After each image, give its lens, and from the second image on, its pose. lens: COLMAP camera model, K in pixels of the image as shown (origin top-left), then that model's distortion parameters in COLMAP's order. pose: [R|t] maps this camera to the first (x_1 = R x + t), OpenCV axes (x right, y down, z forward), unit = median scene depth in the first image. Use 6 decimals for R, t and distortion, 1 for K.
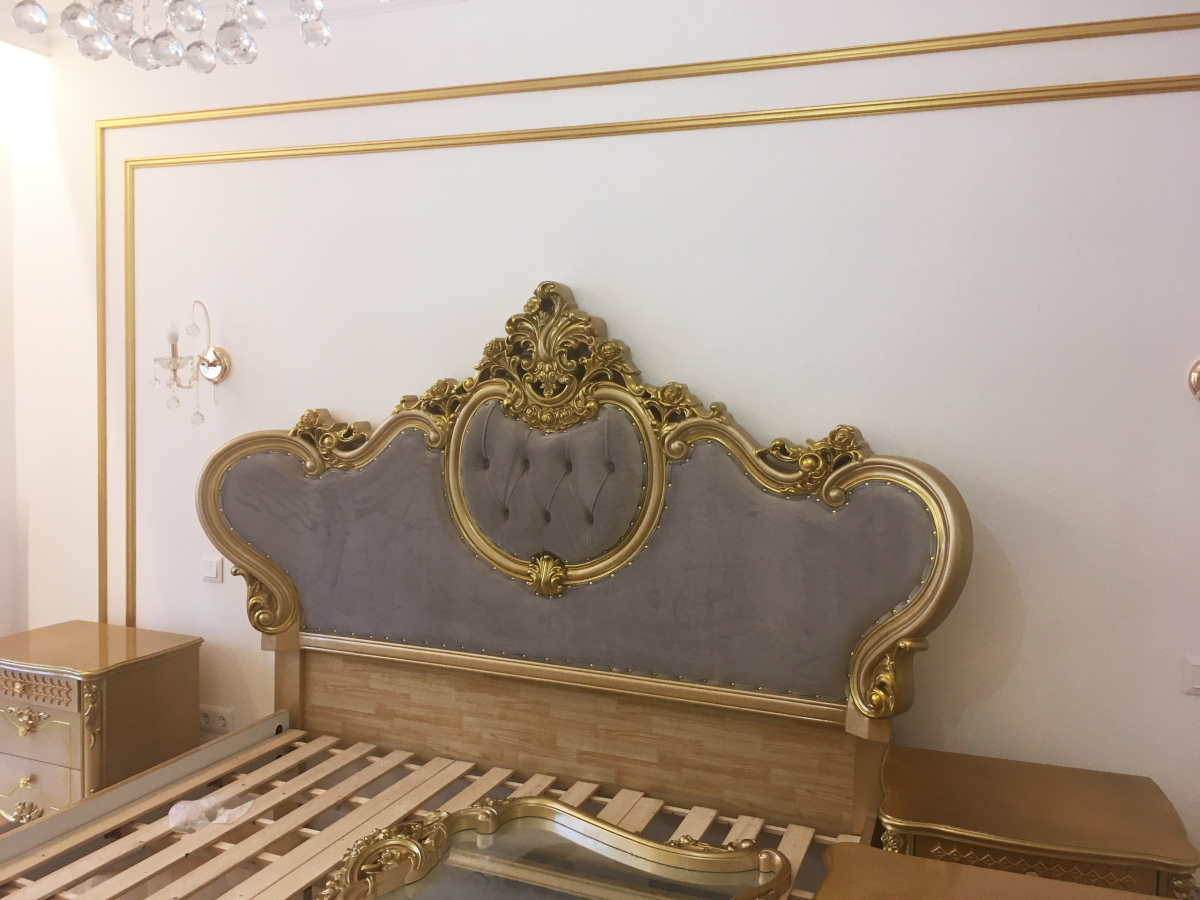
lens RADIAL K [[1034.3, 0, 600.0], [0, 1034.3, 450.0], [0, 0, 1]] dist [0.046408, -0.057927]
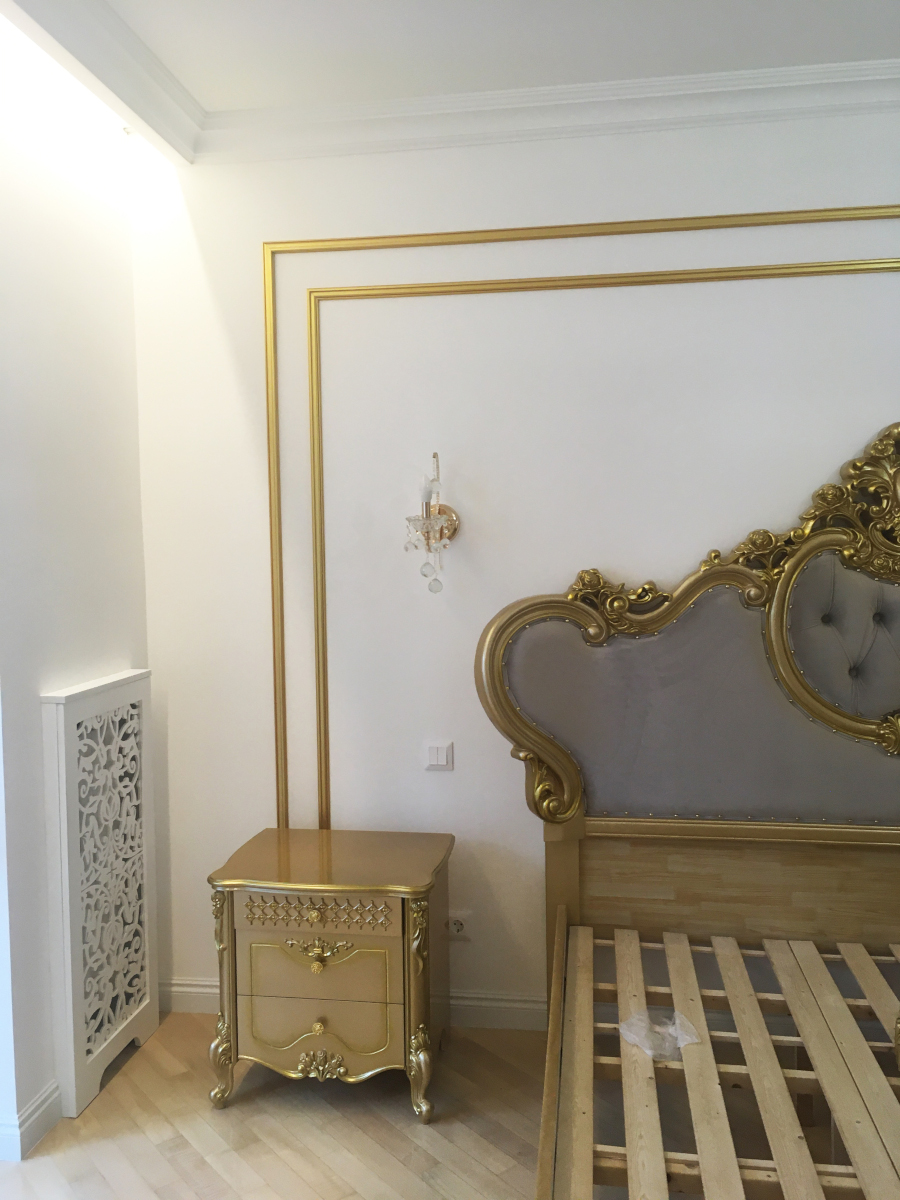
lens RADIAL K [[985.1, 0, 451.1], [0, 985.1, 615.9], [0, 0, 1]] dist [0.035023, -0.005942]
pose [[0.971340, -0.048166, 0.232763, -0.609407], [0.046862, 0.998839, 0.011136, -0.014921], [-0.233030, 0.000091, 0.972470, 0.200730]]
